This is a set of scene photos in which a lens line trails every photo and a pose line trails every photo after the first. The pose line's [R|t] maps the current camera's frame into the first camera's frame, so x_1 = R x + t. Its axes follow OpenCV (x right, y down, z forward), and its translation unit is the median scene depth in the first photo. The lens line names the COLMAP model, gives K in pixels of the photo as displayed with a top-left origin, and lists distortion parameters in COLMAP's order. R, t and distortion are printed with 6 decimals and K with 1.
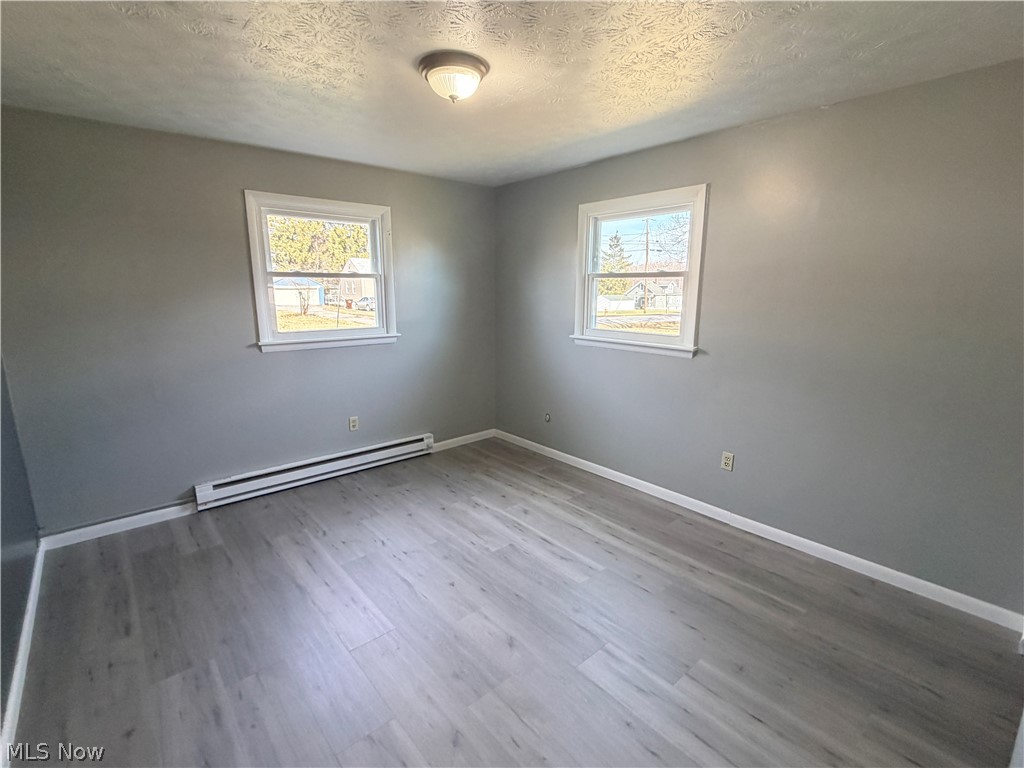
lens RADIAL K [[475.8, 0, 511.3], [0, 475.8, 384.0], [0, 0, 1]] dist [0.000963, 0.000039]
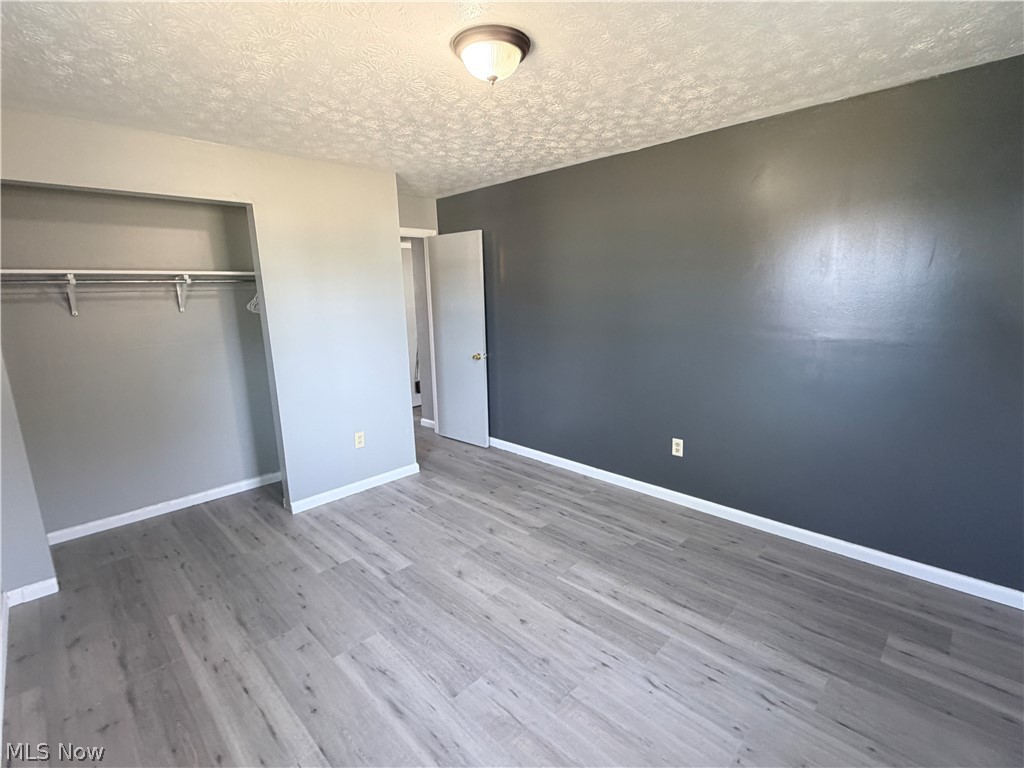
lens RADIAL K [[475.8, 0, 512.8], [0, 475.8, 384.1], [0, 0, 1]] dist [0.000963, 0.000039]
pose [[-0.996363, 0.042788, -0.073686, -0.054211], [0.010349, 0.919140, 0.393795, -0.325644], [0.084578, 0.391600, -0.916240, 1.546587]]
